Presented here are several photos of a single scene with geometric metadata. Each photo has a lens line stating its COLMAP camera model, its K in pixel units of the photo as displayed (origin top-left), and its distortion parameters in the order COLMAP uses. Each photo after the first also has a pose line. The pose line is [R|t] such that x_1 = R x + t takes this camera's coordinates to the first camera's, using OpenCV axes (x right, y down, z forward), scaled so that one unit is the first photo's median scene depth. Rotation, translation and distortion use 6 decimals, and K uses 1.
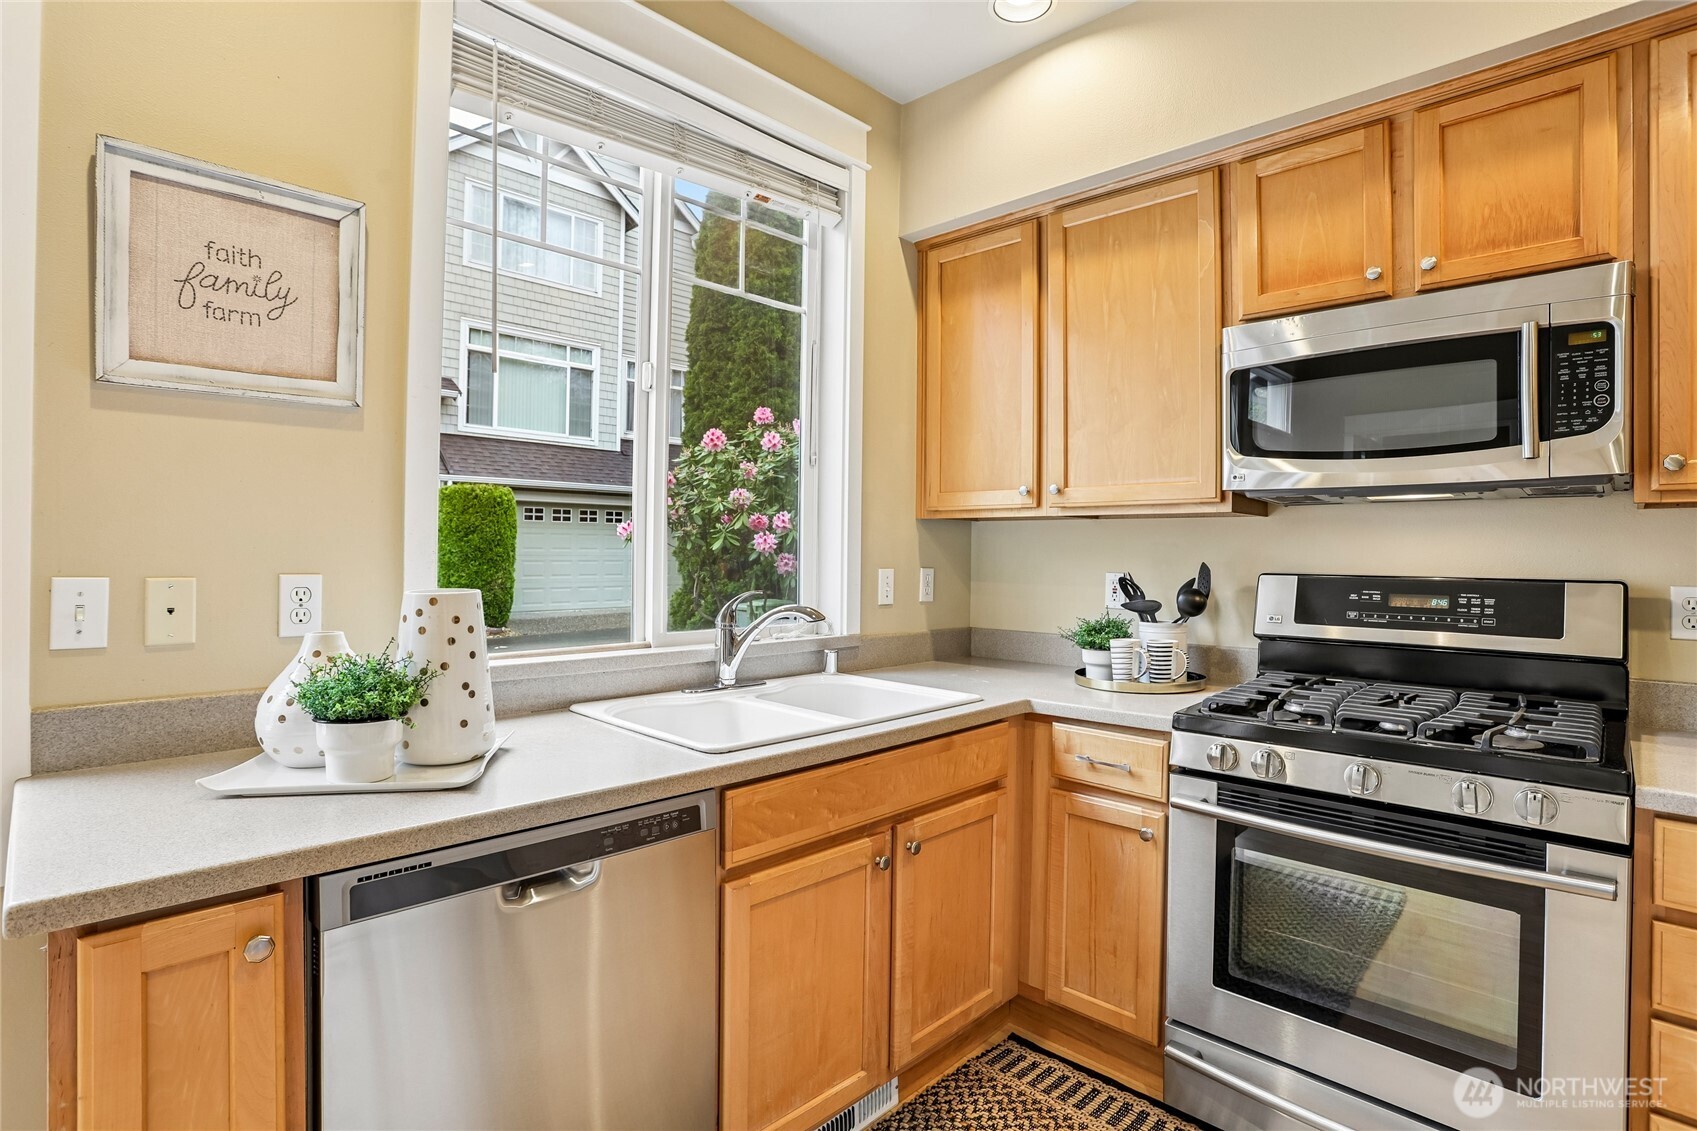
lens RADIAL K [[827.2, 0, 853.2], [0, 827.2, 549.1], [0, 0, 1]] dist [-0.048219, 0.012299]
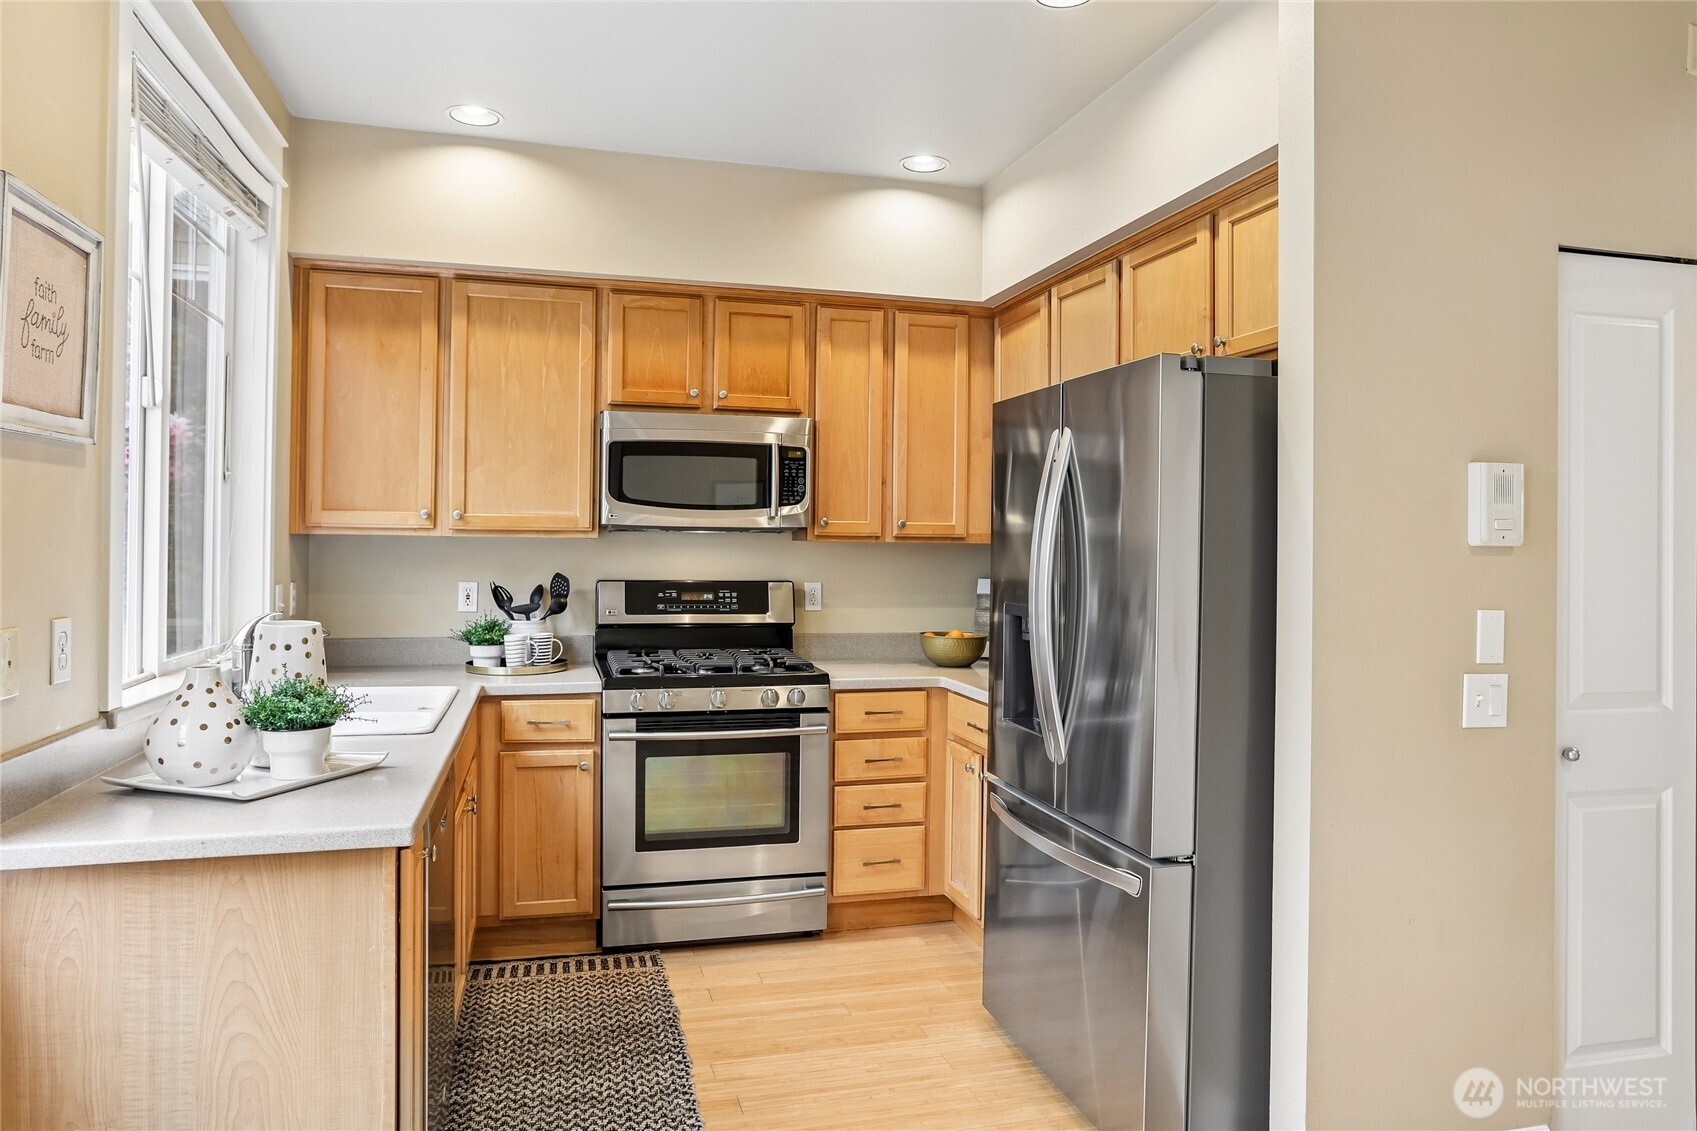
lens RADIAL K [[1103.6, 0, 837.1], [0, 1103.6, 545.7], [0, 0, 1]] dist [-0.052039, 0.028027]
pose [[0.518250, -0.004921, 0.855215, -1.269199], [-0.005036, 0.999949, 0.008805, -0.068761], [-0.855214, -0.008870, 0.518199, -0.447010]]
